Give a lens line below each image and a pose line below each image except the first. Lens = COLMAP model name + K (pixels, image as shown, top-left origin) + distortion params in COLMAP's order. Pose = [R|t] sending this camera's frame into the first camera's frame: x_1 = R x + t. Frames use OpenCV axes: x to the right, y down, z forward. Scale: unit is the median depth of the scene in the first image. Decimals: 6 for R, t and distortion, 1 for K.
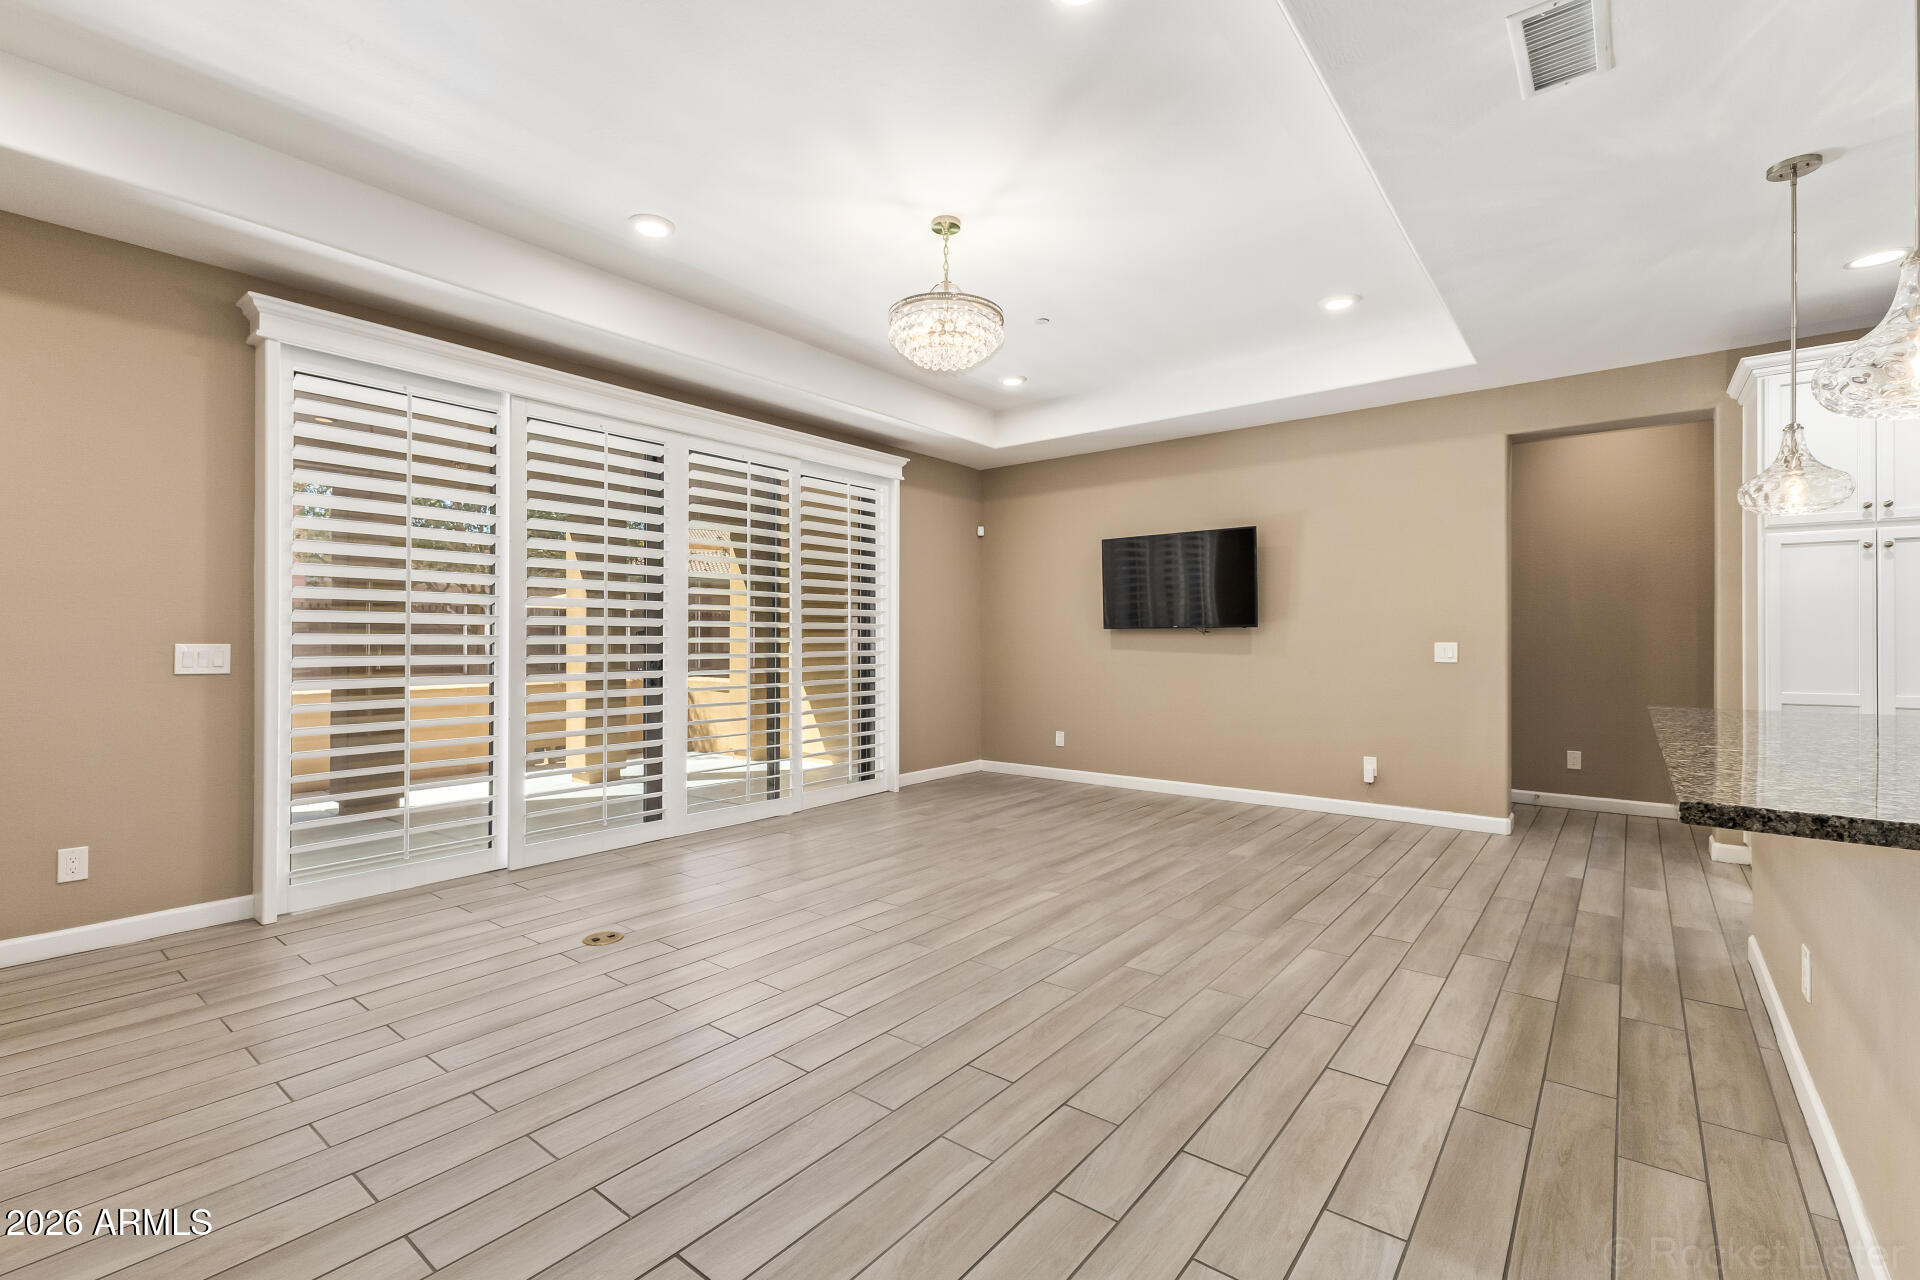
lens RADIAL K [[833.2, 0, 960.0], [0, 833.2, 640.0], [0, 0, 1]] dist [0.009571, -0.000750]
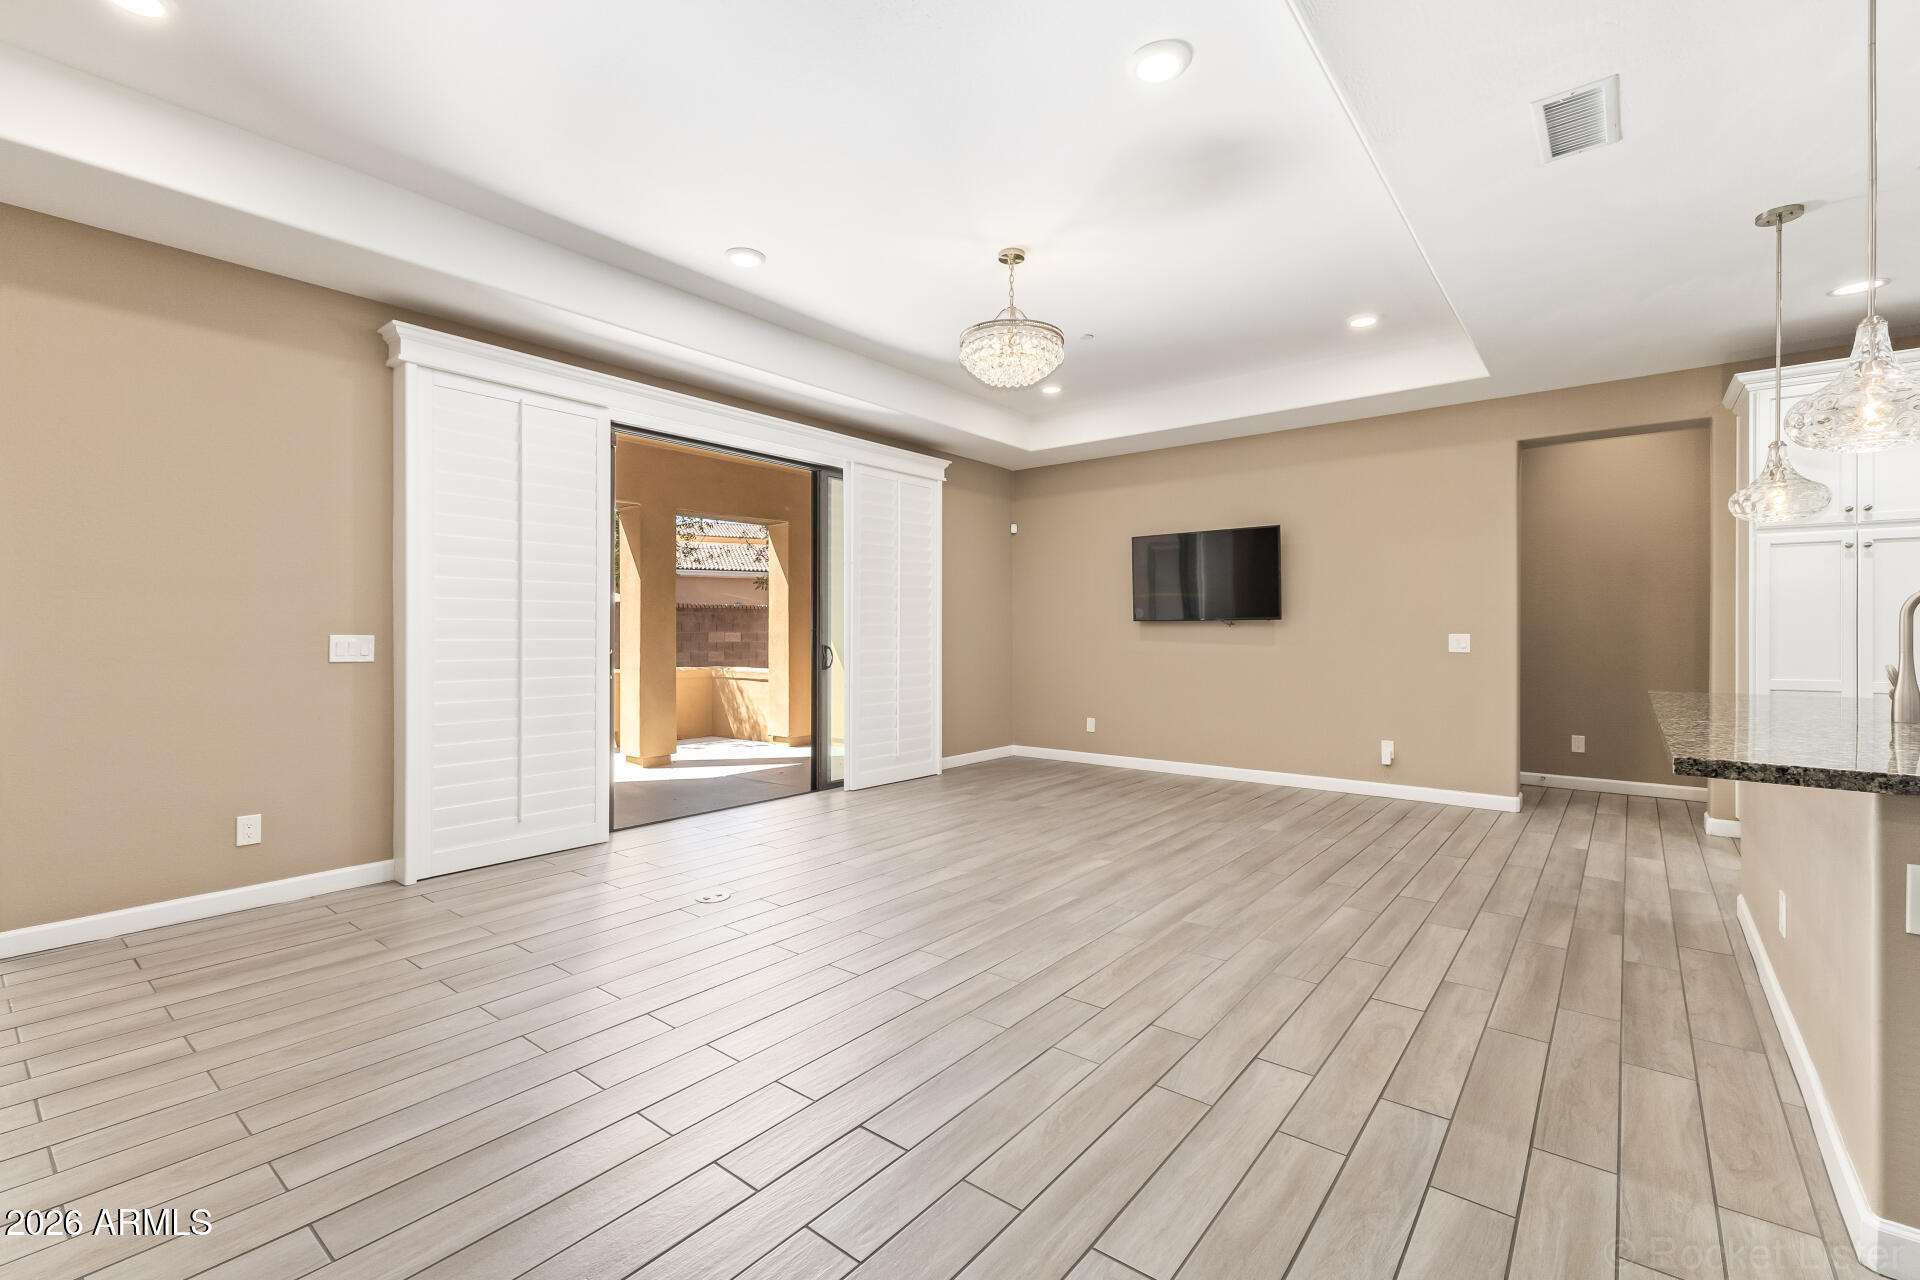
lens RADIAL K [[826.9, 0, 958.6], [0, 826.9, 635.5], [0, 0, 1]] dist [0.008443, 0.000302]
pose [[0.999990, -0.000182, -0.004541, -0.085964], [0.000202, 0.999990, 0.004408, 0.000210], [0.004540, -0.004409, 0.999980, -0.103451]]
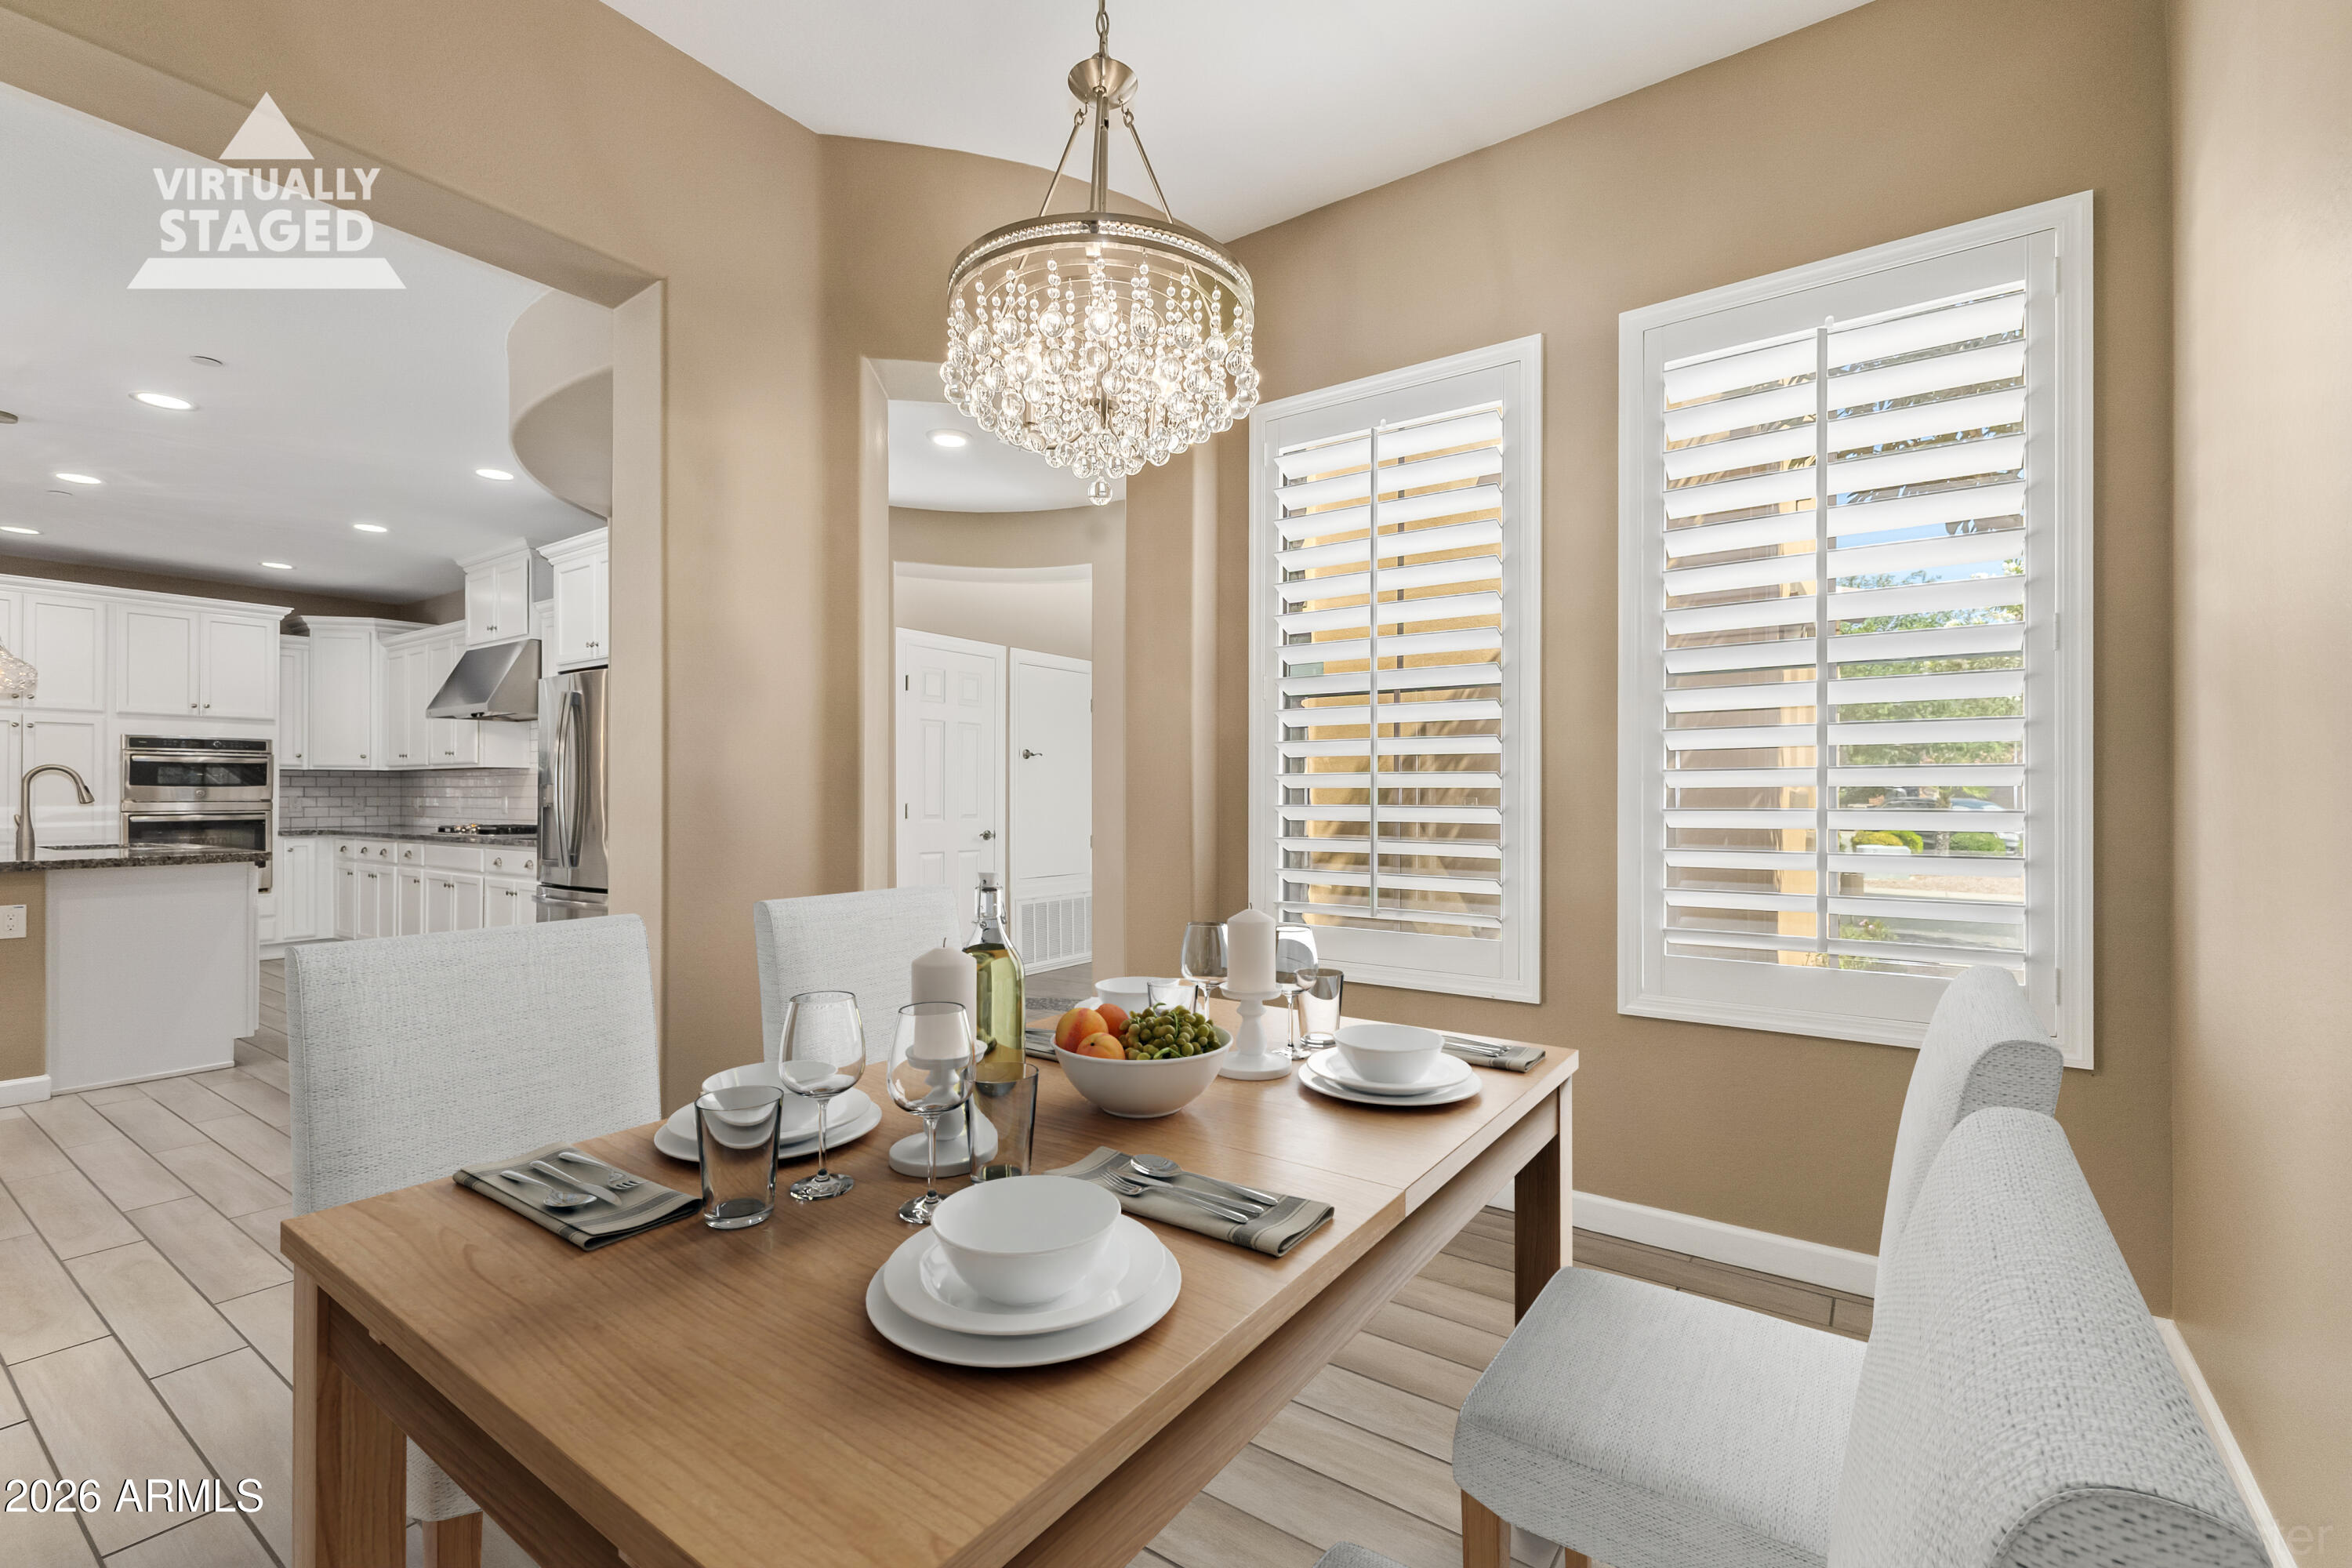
lens RADIAL K [[1020.7, 0, 1176.0], [0, 1020.7, 784.0], [0, 0, 1]] dist [0.009571, -0.000750]
pose [[-0.057575, 0.009142, 0.998299, -0.747308], [-0.000516, 0.999958, -0.009187, -0.001626], [-0.998341, -0.001044, -0.057567, -0.835477]]
